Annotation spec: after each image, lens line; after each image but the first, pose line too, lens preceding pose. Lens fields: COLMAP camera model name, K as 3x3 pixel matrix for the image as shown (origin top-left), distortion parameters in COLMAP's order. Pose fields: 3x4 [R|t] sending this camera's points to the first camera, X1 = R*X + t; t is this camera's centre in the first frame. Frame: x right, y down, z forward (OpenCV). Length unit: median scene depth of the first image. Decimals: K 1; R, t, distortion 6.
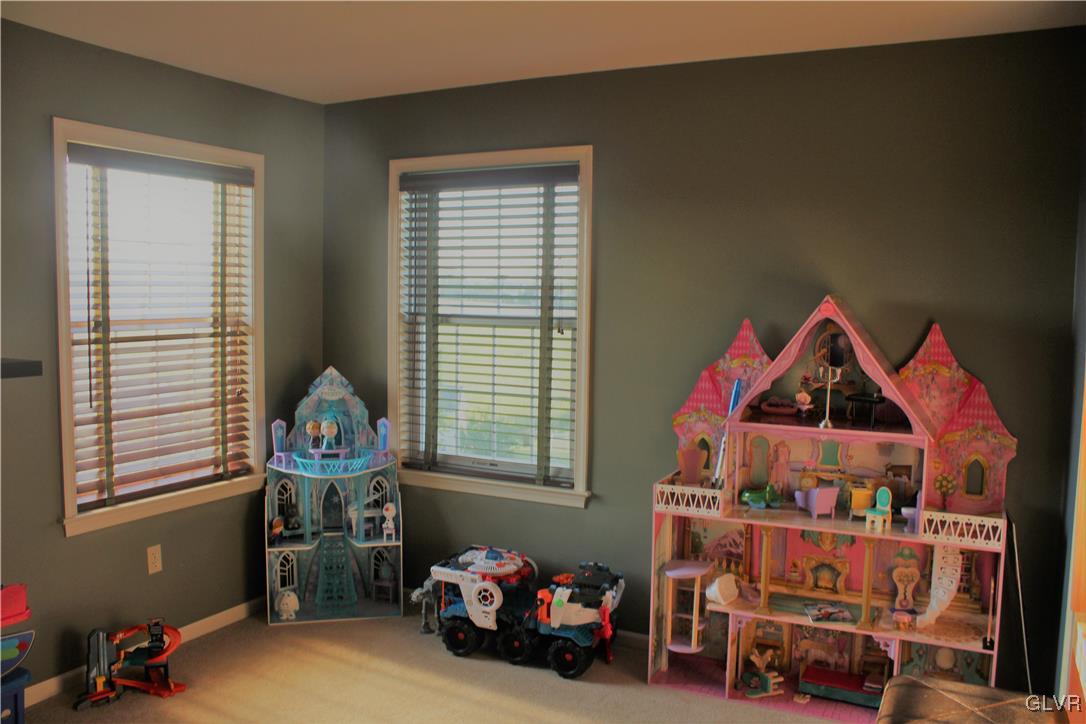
lens RADIAL K [[896.6, 0, 543.0], [0, 896.6, 362.0], [0, 0, 1]] dist [-0.172672, 0.150414]
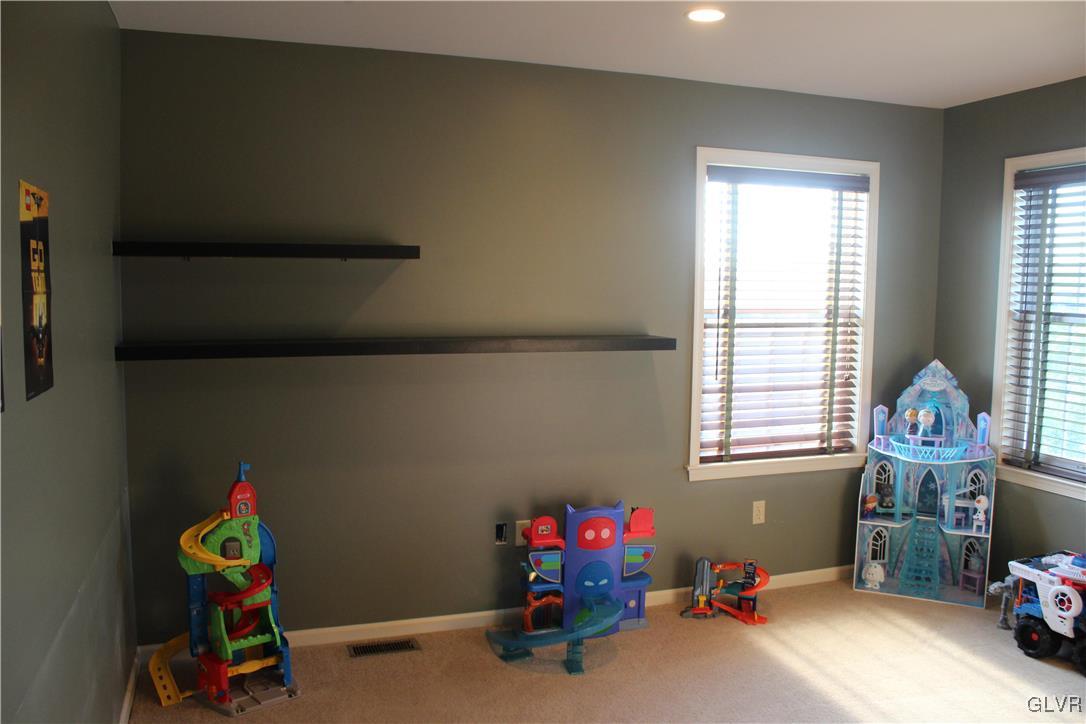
lens RADIAL K [[896.6, 0, 543.0], [0, 896.6, 362.0], [0, 0, 1]] dist [-0.172672, 0.150414]
pose [[0.732085, 0.055907, -0.678915, 0.130243], [-0.053932, 0.998255, 0.024048, 0.009024], [0.679075, 0.019010, 0.733823, -0.080524]]
